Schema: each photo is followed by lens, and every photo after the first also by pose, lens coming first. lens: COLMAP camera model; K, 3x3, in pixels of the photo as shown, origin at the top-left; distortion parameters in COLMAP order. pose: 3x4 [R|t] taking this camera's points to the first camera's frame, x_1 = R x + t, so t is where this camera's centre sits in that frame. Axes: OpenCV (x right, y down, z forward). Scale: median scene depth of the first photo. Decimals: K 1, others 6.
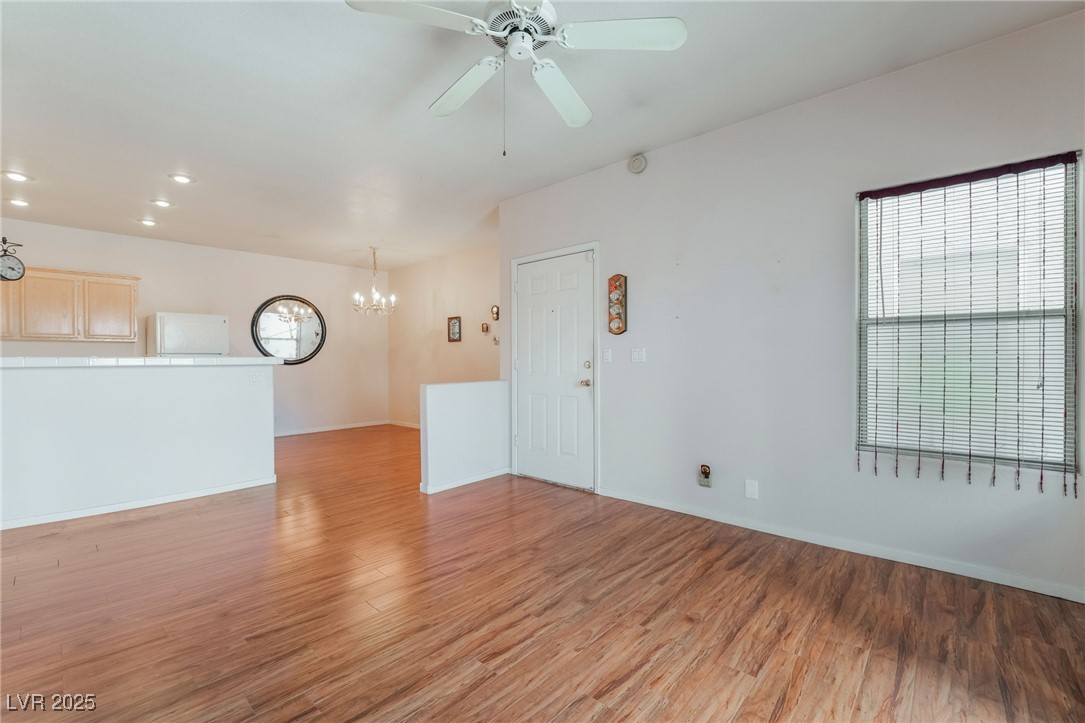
lens RADIAL K [[464.5, 0, 541.6], [0, 464.5, 360.5], [0, 0, 1]] dist [-0.020242, 0.001656]
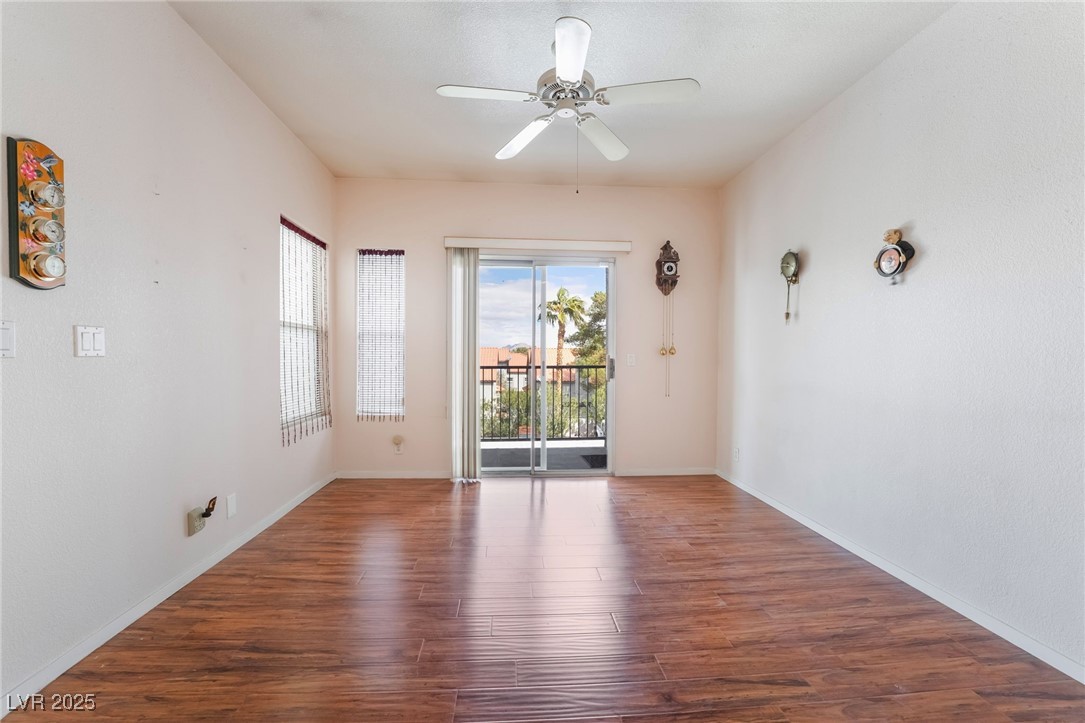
lens RADIAL K [[464.5, 0, 538.6], [0, 464.5, 366.7], [0, 0, 1]] dist [-0.020242, 0.001656]
pose [[-0.728236, -0.016327, 0.685132, -0.591061], [-0.002849, 0.999780, 0.020797, 0.003833], [-0.685321, 0.013193, -0.728122, 1.351420]]
